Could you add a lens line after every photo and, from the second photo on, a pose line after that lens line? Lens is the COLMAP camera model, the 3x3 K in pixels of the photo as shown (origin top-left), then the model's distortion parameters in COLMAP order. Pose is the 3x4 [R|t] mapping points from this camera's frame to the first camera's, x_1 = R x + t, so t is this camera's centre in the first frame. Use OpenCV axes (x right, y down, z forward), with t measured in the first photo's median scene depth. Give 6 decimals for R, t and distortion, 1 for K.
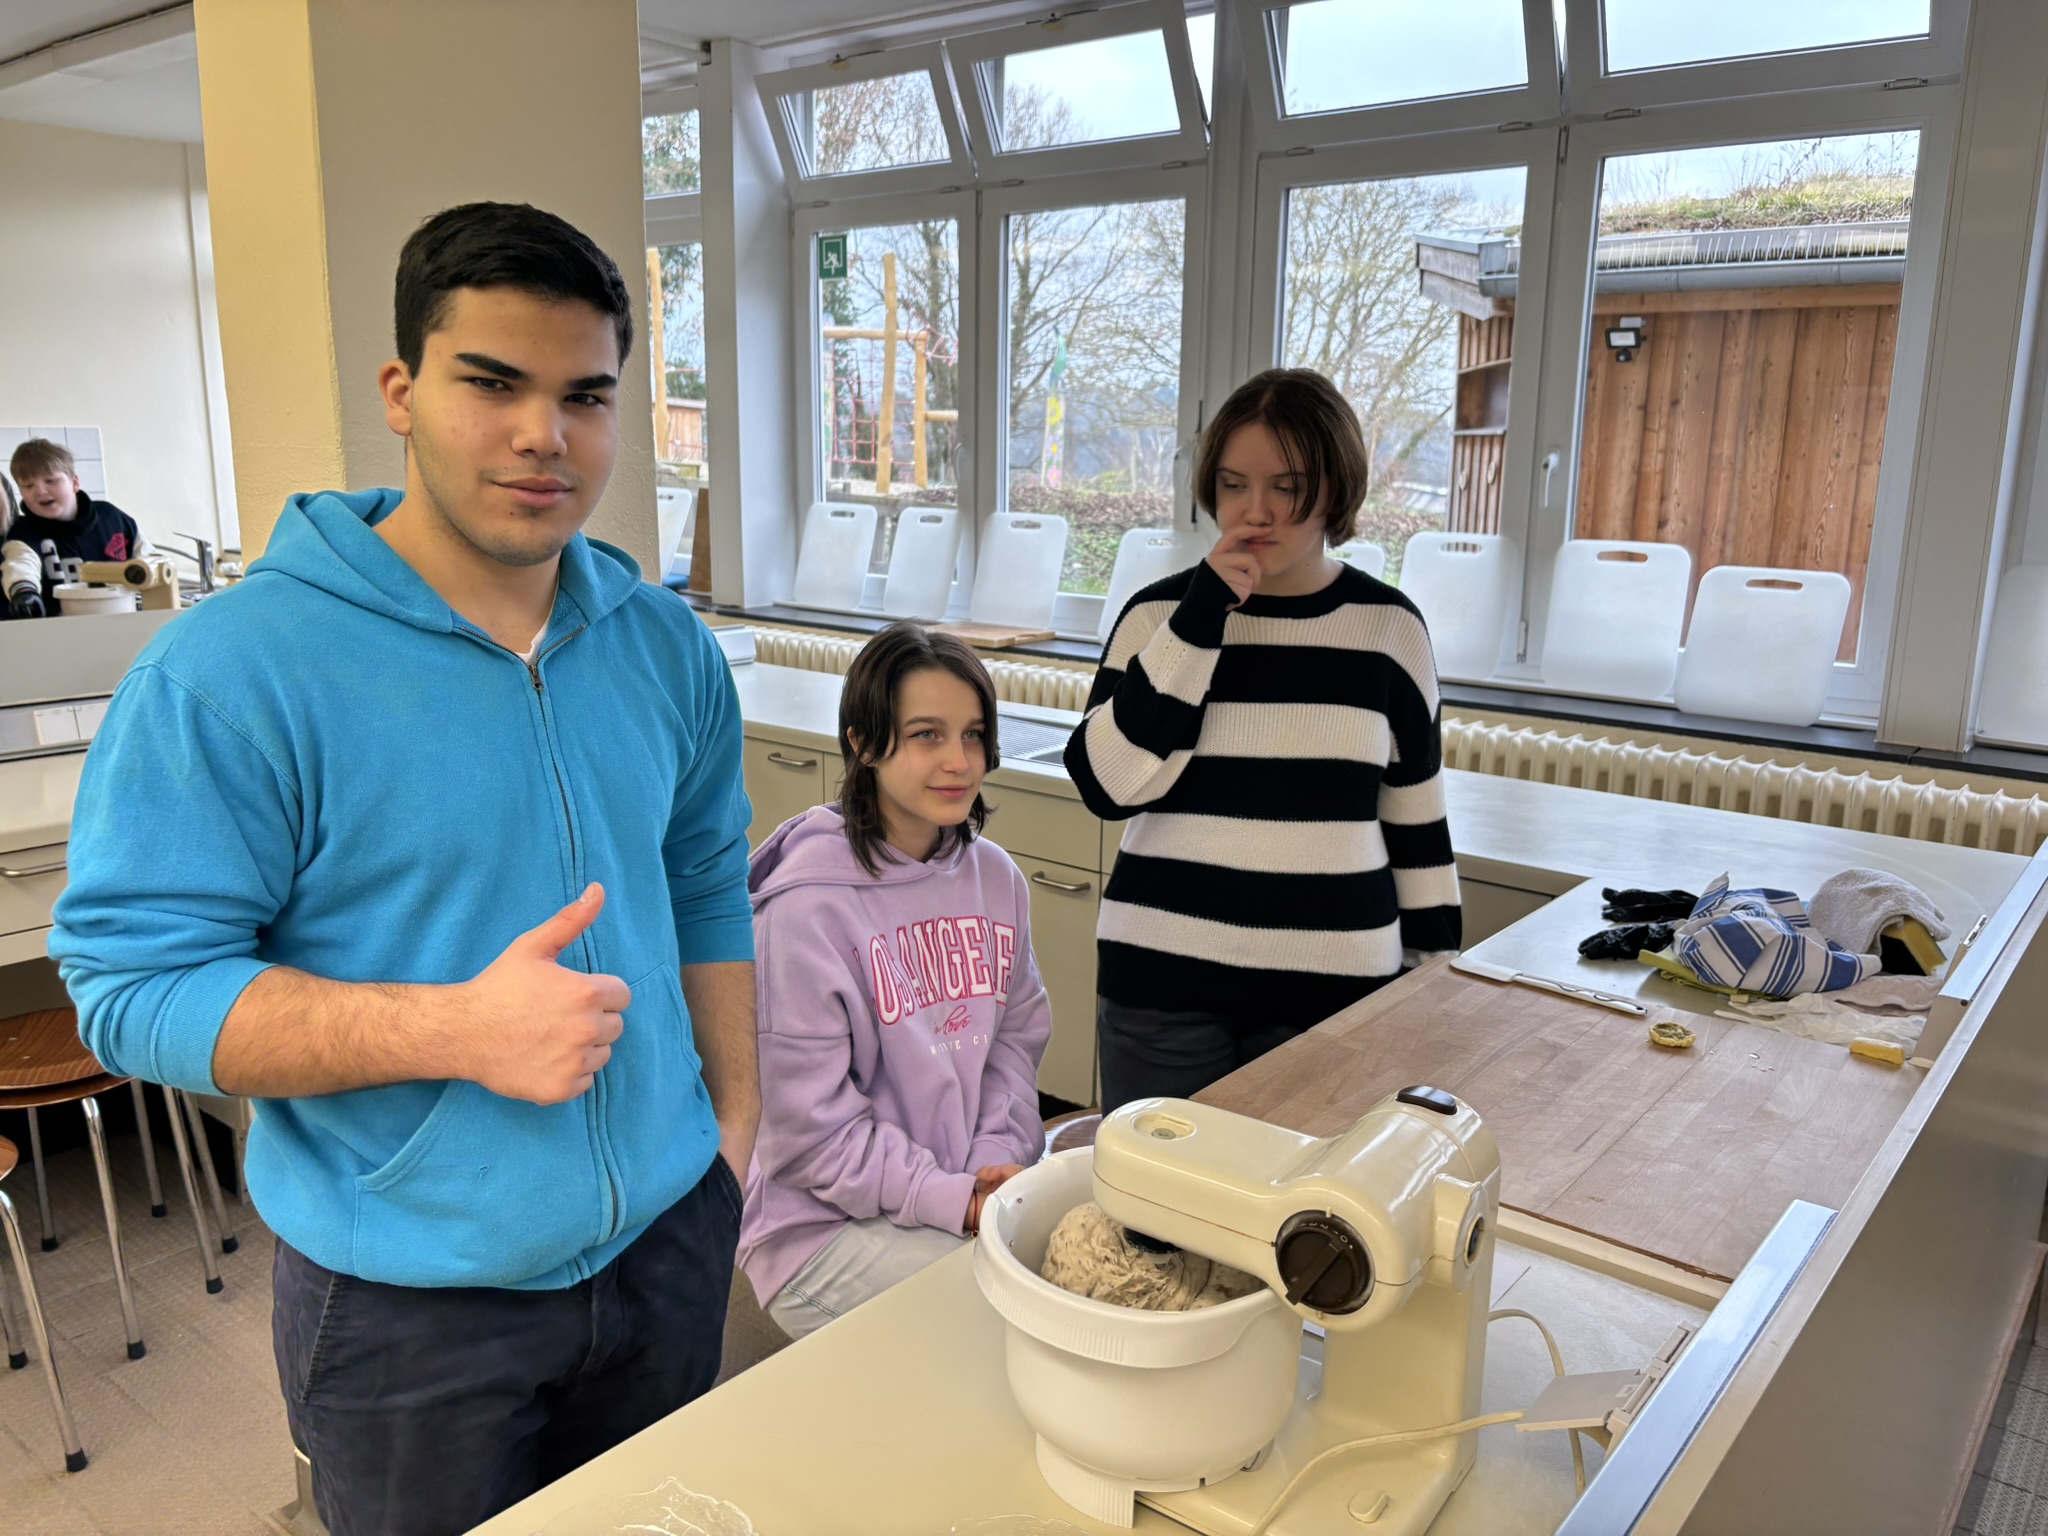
lens RADIAL K [[1563.0, 0, 1015.0], [0, 1563.0, 776.4], [0, 0, 1]] dist [0.010025, 0.002437]
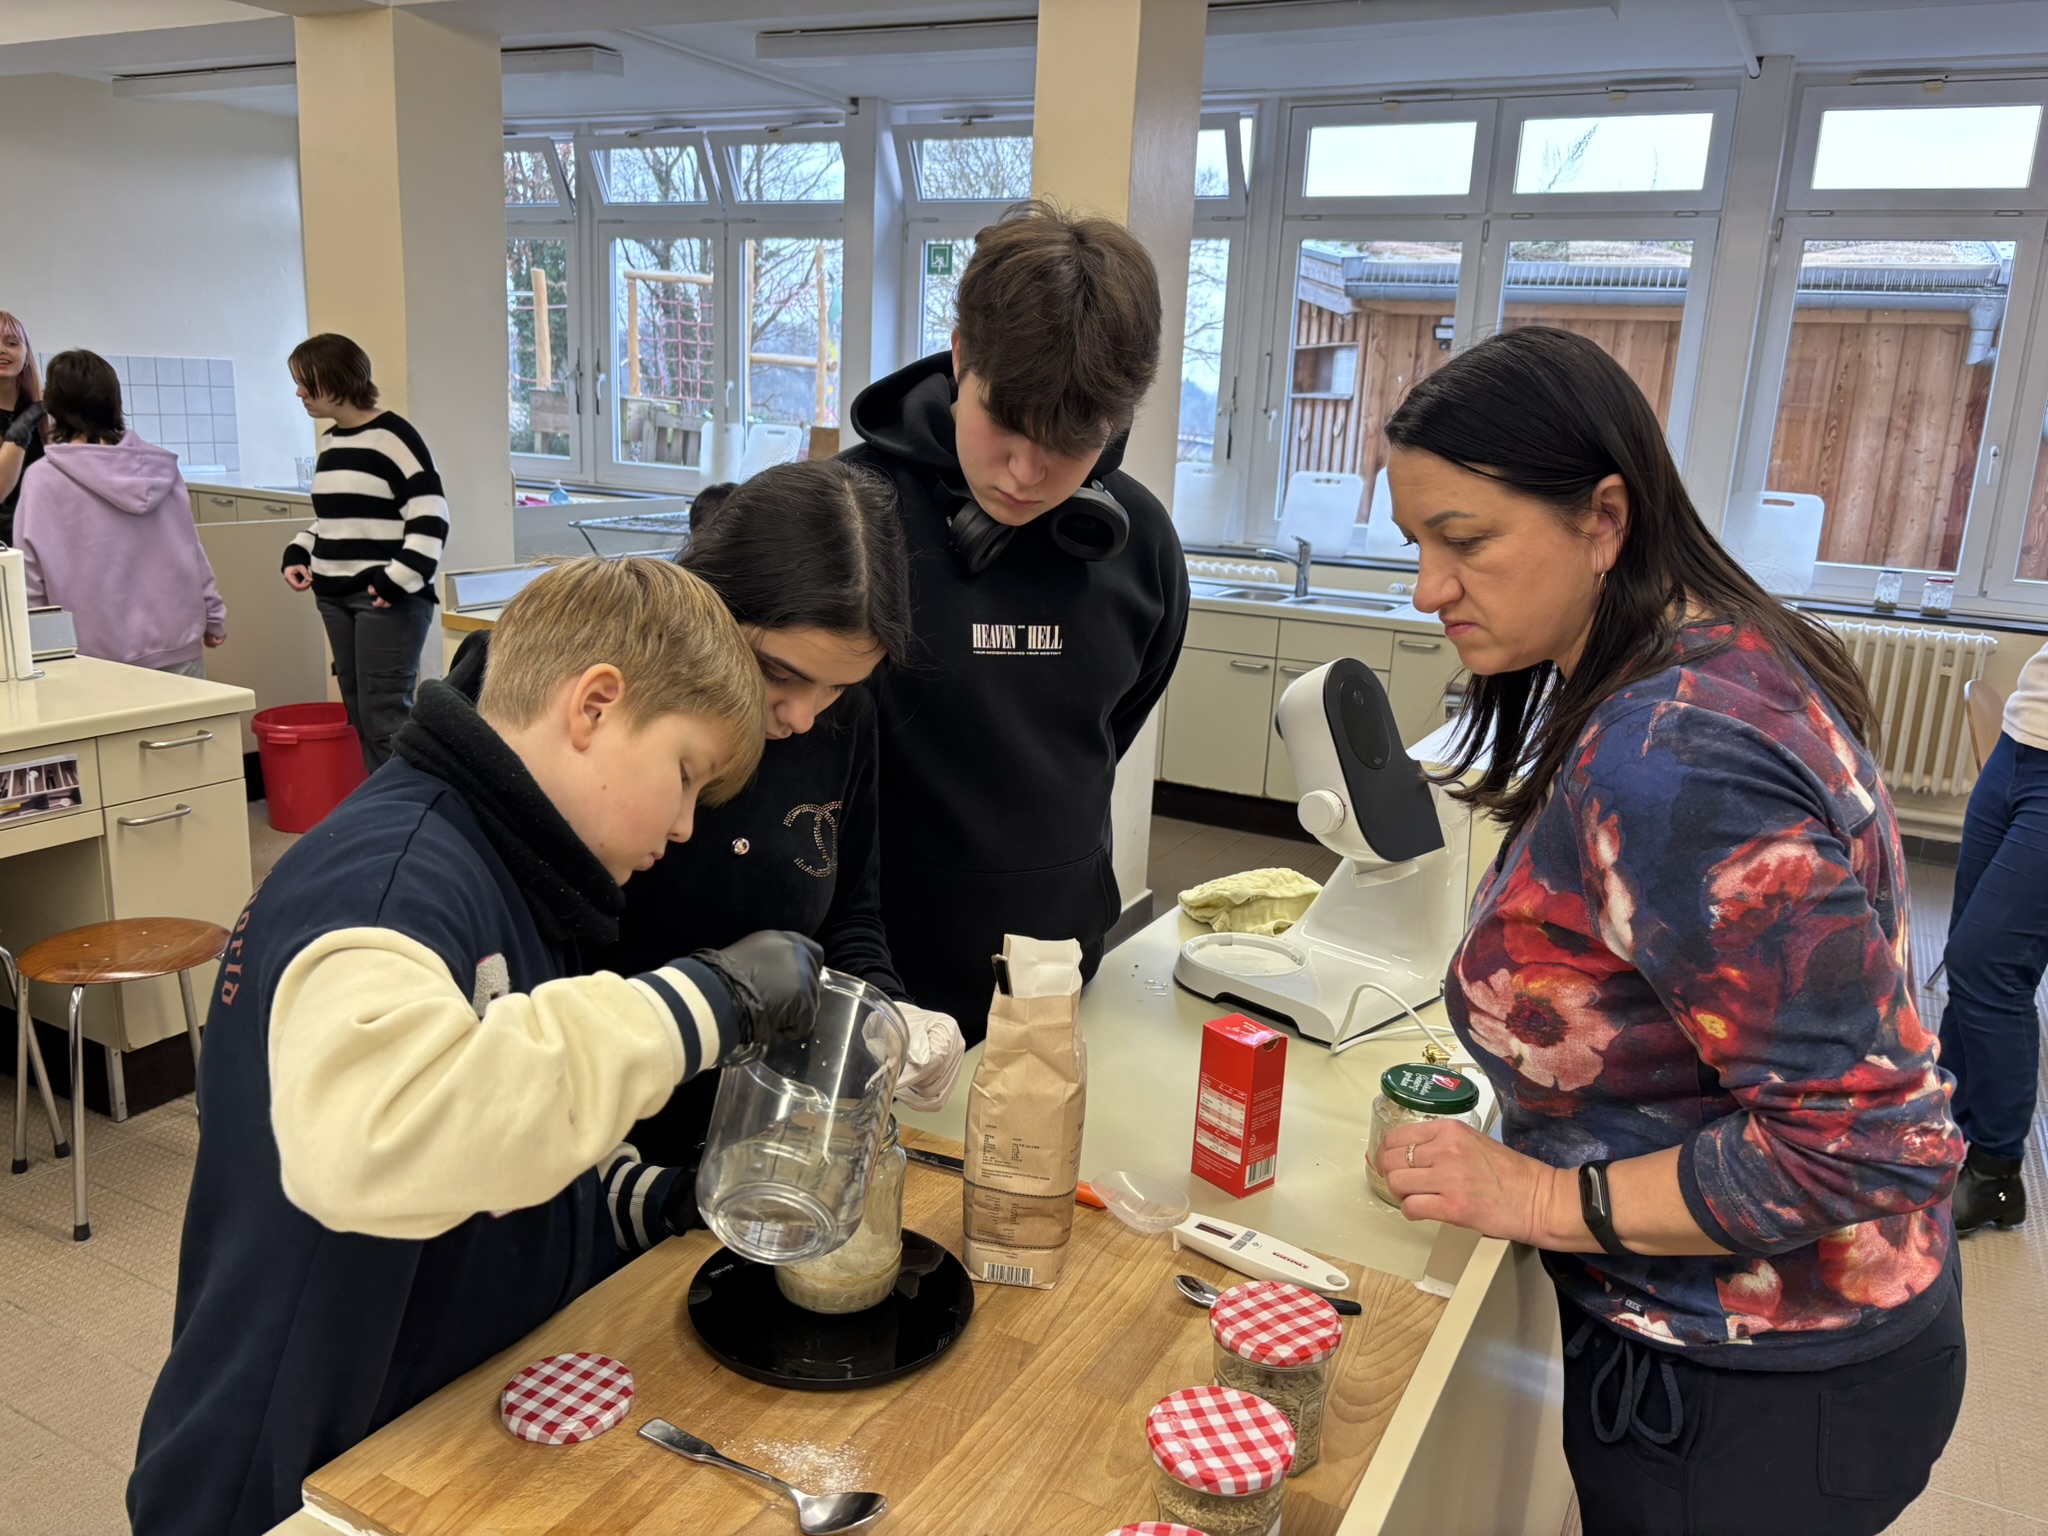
lens RADIAL K [[1524.2, 0, 1024.0], [0, 1524.2, 768.0], [0, 0, 1]] dist [-0.002683, -0.001204]
pose [[0.983065, -0.014827, 0.182656, -0.235461], [0.008107, 0.999264, 0.037481, 0.052491], [-0.183077, -0.035366, 0.982462, -0.275632]]
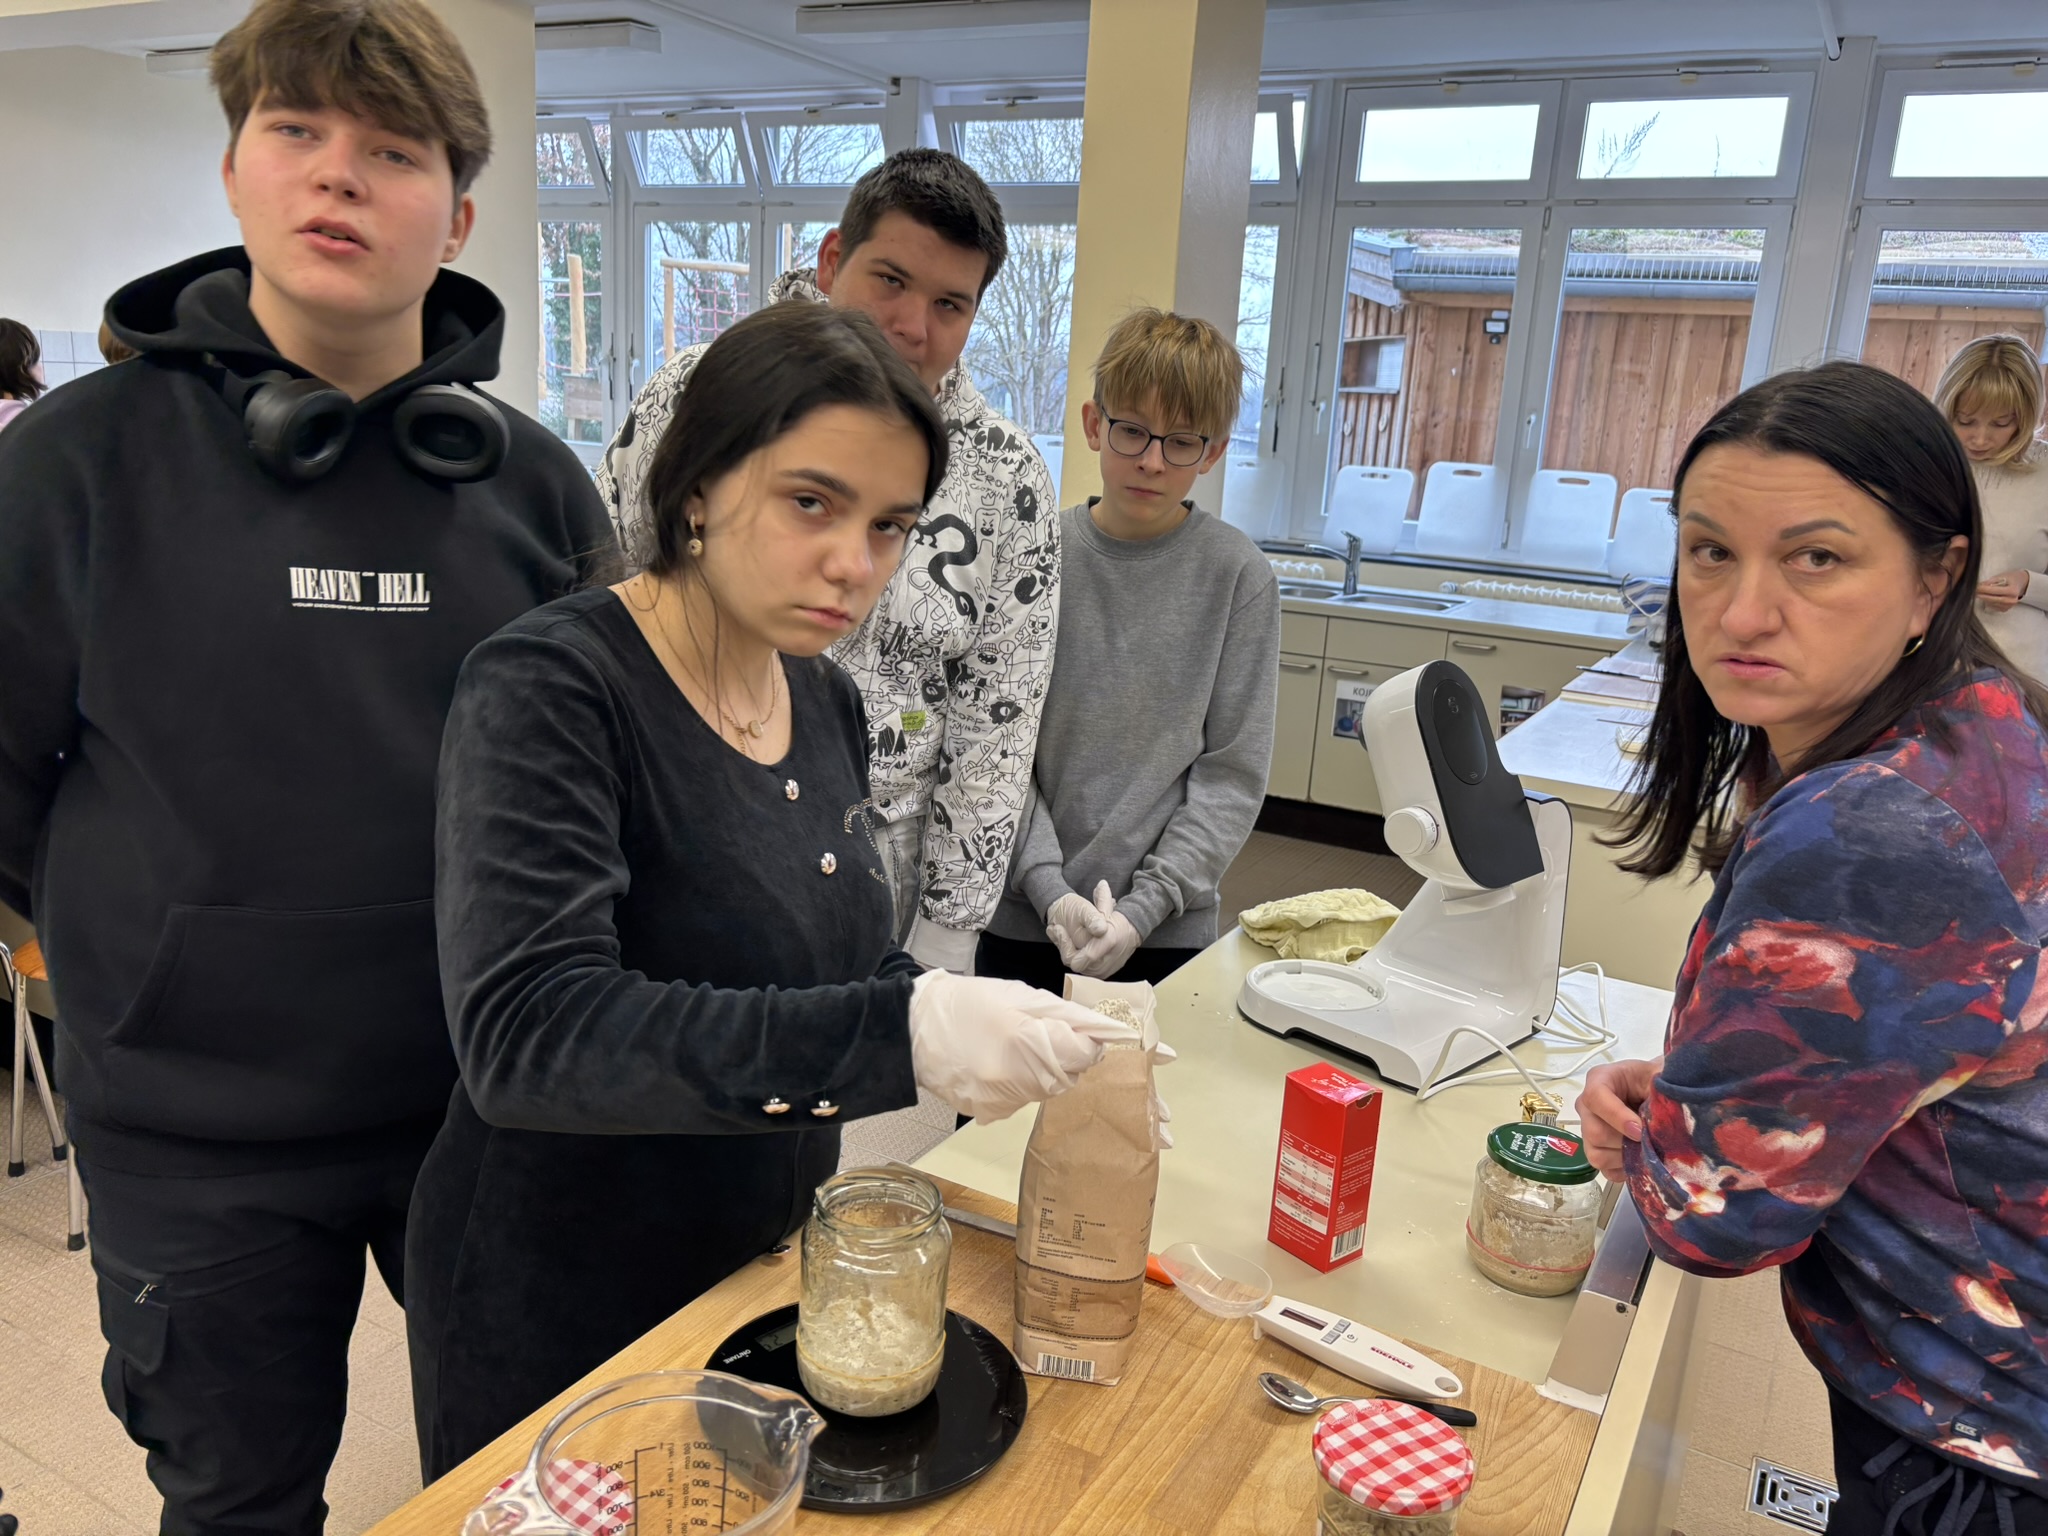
lens RADIAL K [[1527.4, 0, 1024.0], [0, 1527.4, 768.0], [0, 0, 1]] dist [-0.006482, -0.003415]
pose [[0.986477, -0.000383, 0.163901, -0.235144], [-0.006361, 0.999155, 0.040615, 0.051302], [-0.163778, -0.041109, 0.985640, -0.252156]]
